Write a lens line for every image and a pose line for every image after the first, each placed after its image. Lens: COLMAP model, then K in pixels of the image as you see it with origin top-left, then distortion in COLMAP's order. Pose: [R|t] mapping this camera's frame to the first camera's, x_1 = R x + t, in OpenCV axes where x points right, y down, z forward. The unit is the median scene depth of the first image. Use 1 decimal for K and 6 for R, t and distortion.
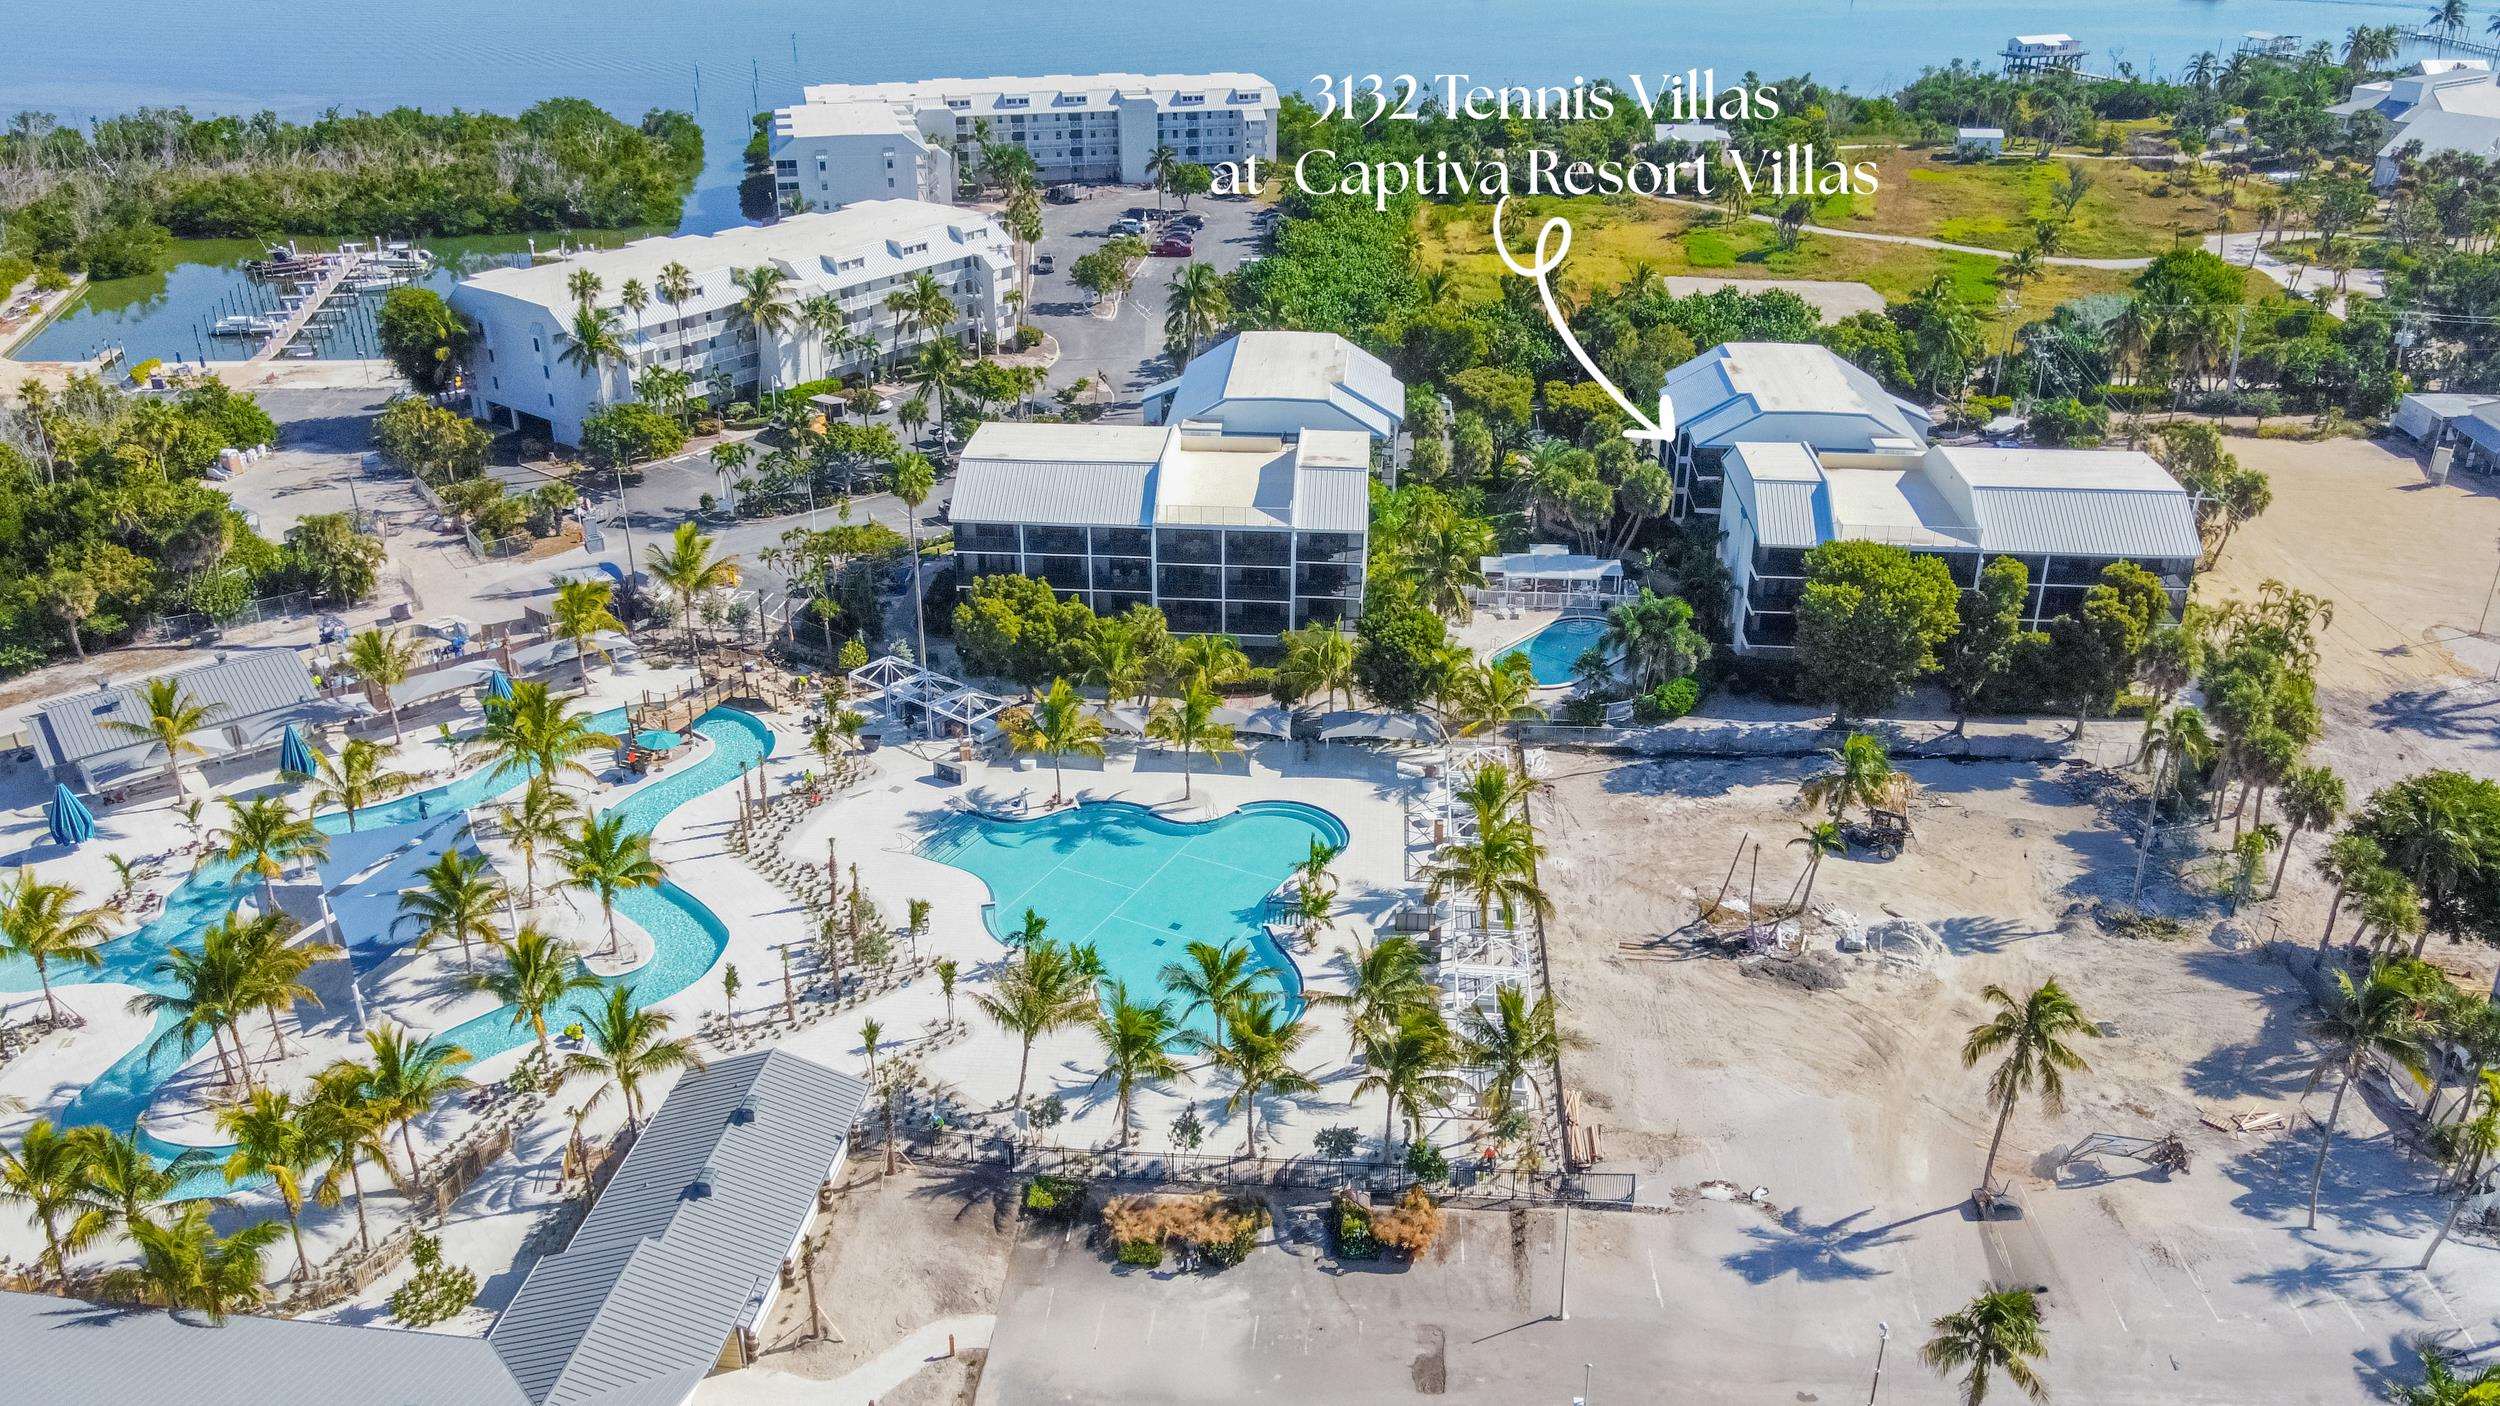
lens RADIAL K [[1908.6, 0, 1243.2], [0, 1908.6, 692.0], [0, 0, 1]] dist [-0.000938, 0.027665]
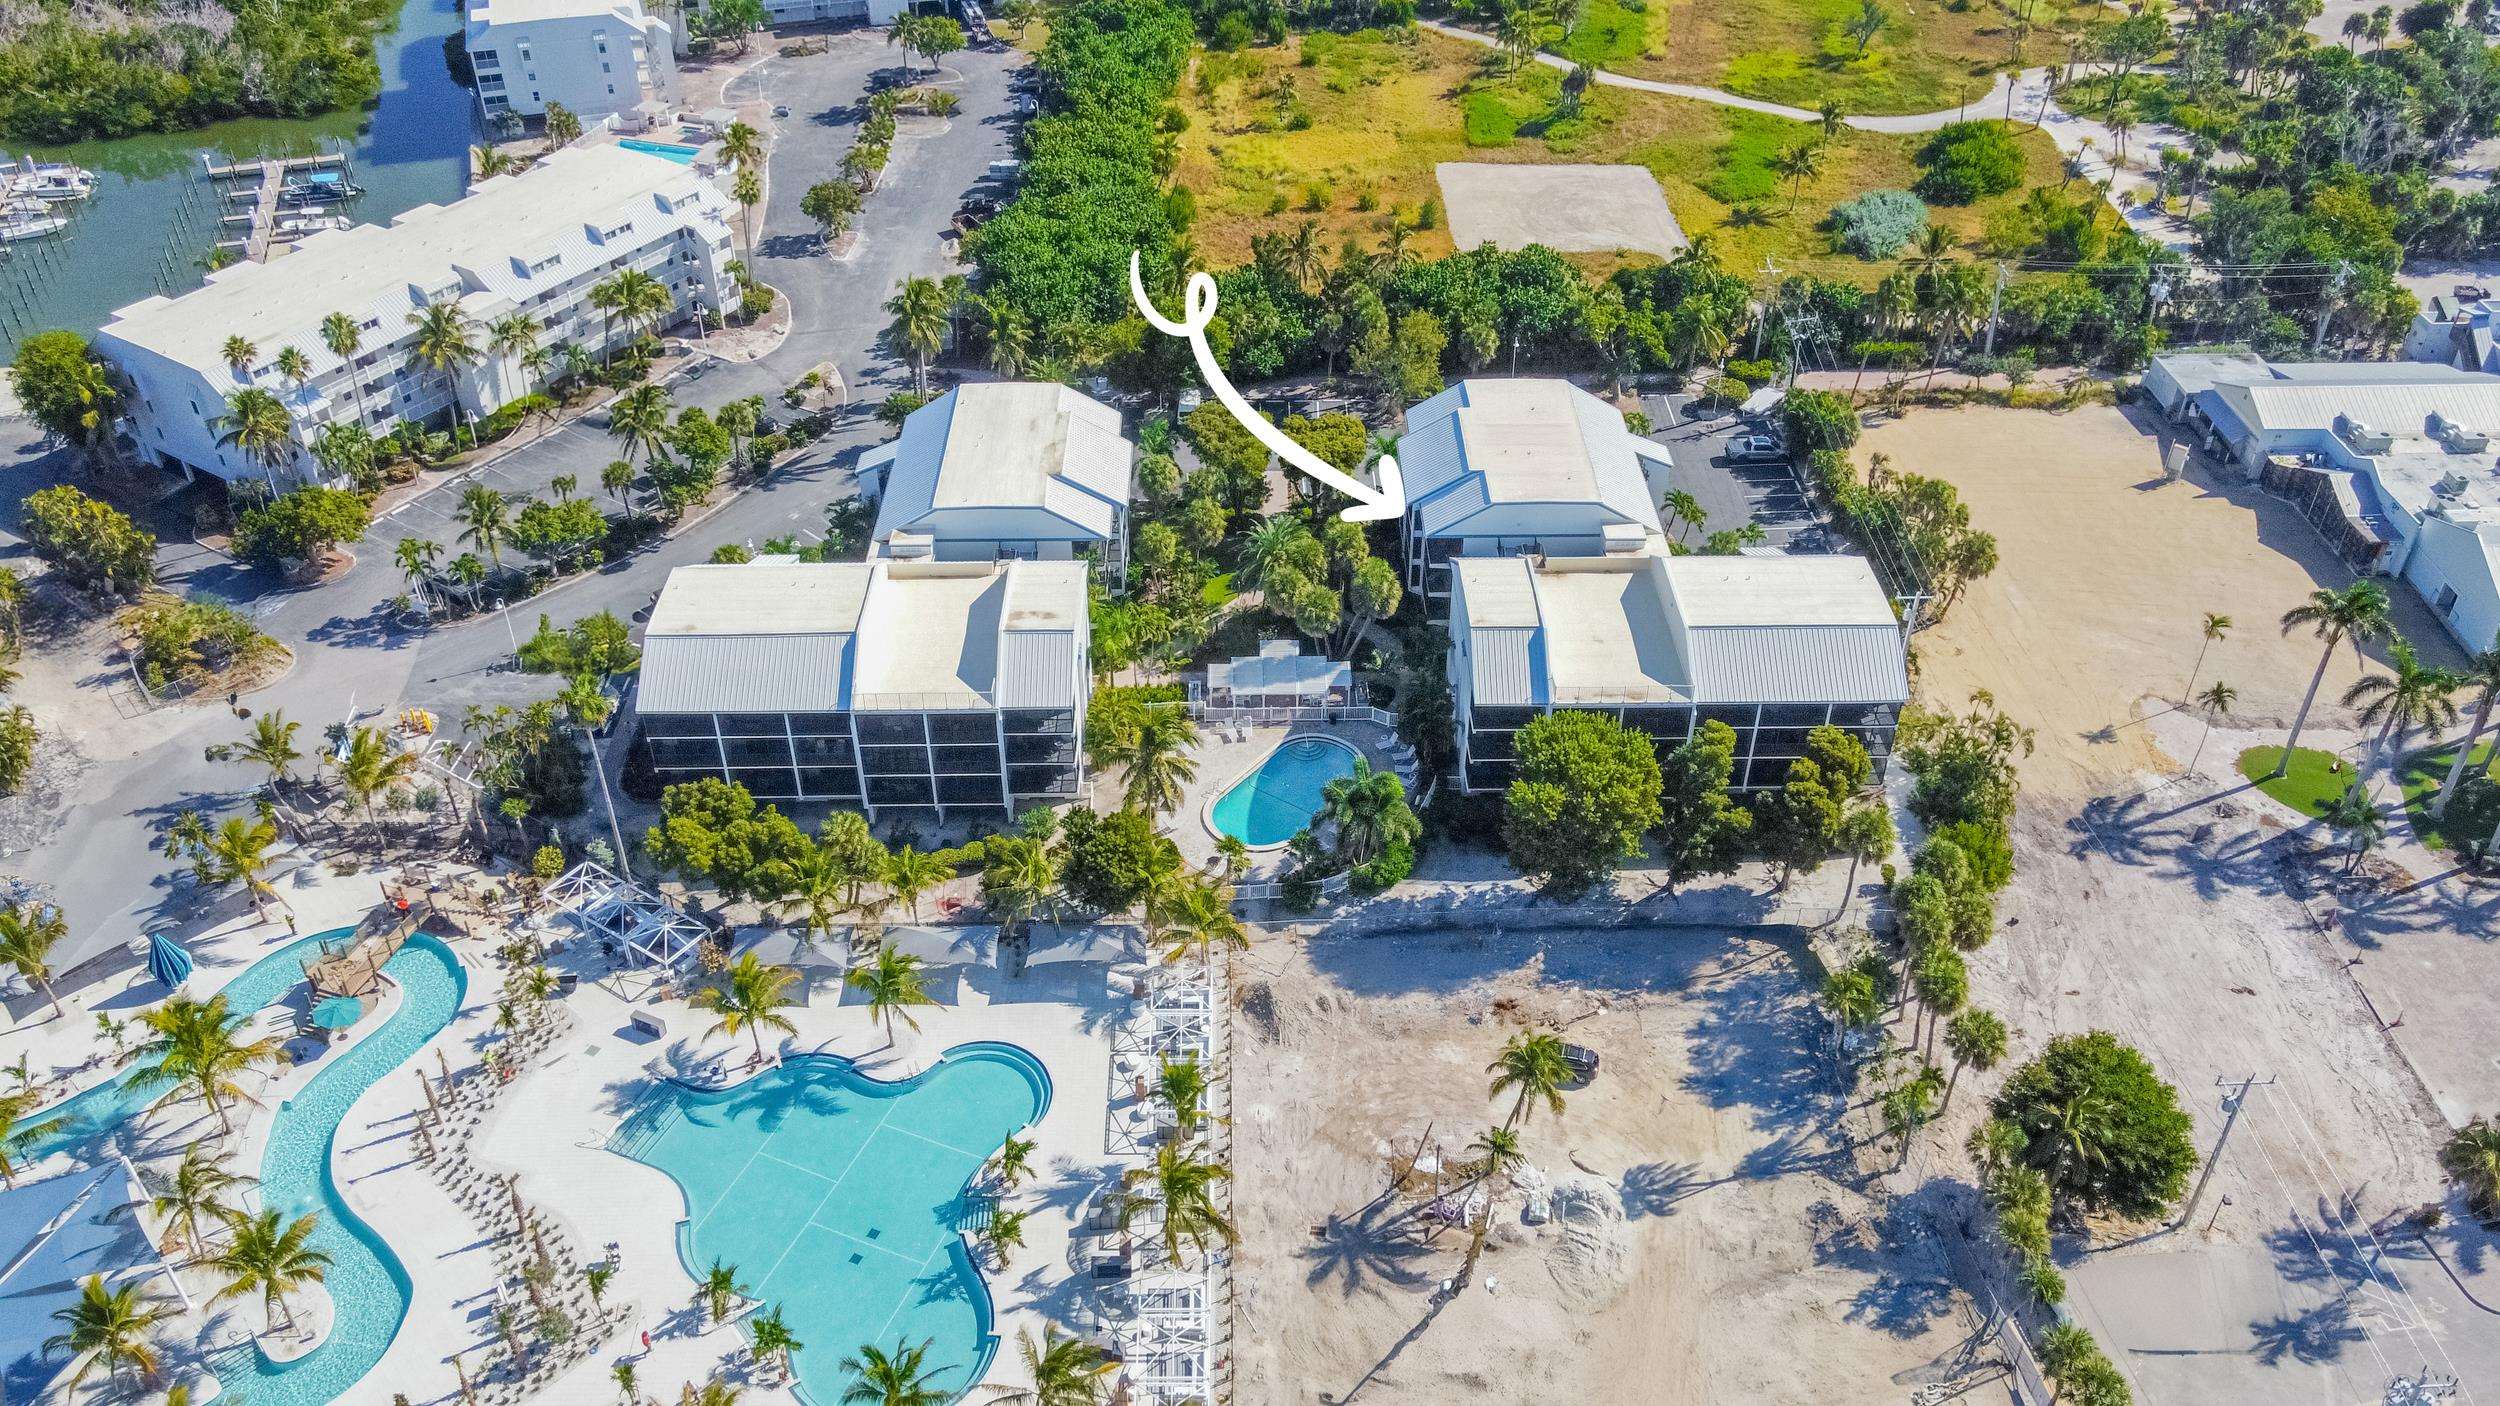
lens RADIAL K [[1908.6, 0, 1247.3], [0, 1908.6, 685.9], [0, 0, 1]] dist [-0.000938, 0.027665]
pose [[0.996289, -0.055487, 0.065797, 0.080206], [0.041867, 0.980347, 0.192787, -0.250079], [-0.075201, -0.189317, 0.979032, 0.043169]]
